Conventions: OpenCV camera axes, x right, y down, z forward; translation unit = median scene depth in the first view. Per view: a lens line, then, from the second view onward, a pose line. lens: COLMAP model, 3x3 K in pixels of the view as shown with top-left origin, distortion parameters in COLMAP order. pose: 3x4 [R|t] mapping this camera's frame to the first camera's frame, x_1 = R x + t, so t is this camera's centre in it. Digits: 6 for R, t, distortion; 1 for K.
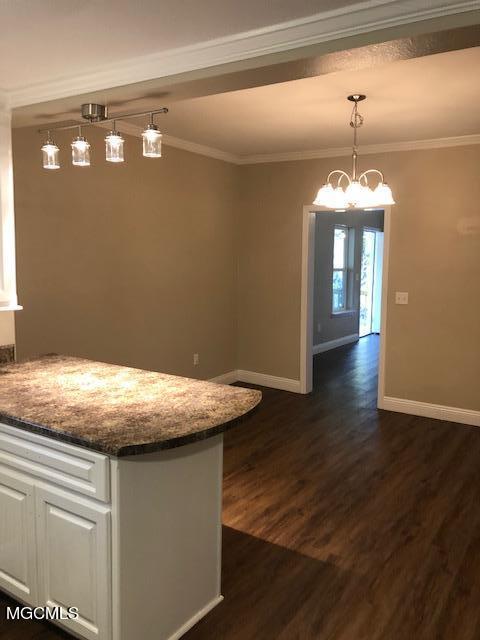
lens RADIAL K [[522.4, 0, 240.1], [0, 522.4, 319.9], [0, 0, 1]] dist [0.022009, -0.021756]
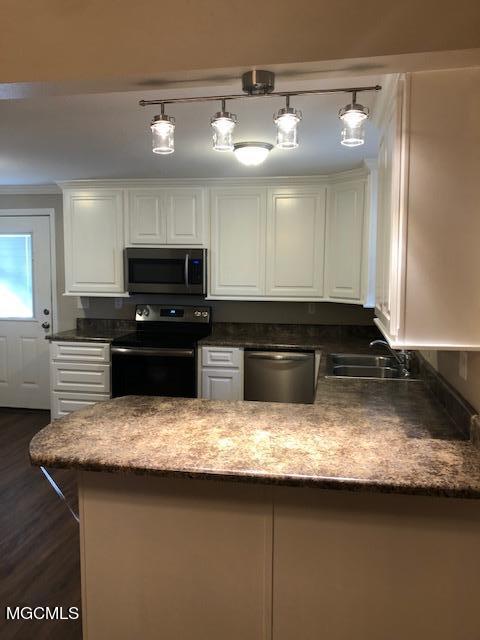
lens RADIAL K [[522.4, 0, 239.9], [0, 522.4, 317.8], [0, 0, 1]] dist [0.022009, -0.021756]
pose [[-0.920534, 0.017778, -0.390257, 0.058820], [-0.065099, 0.978016, 0.198109, -0.238348], [0.385200, 0.207772, -0.899140, 1.980186]]
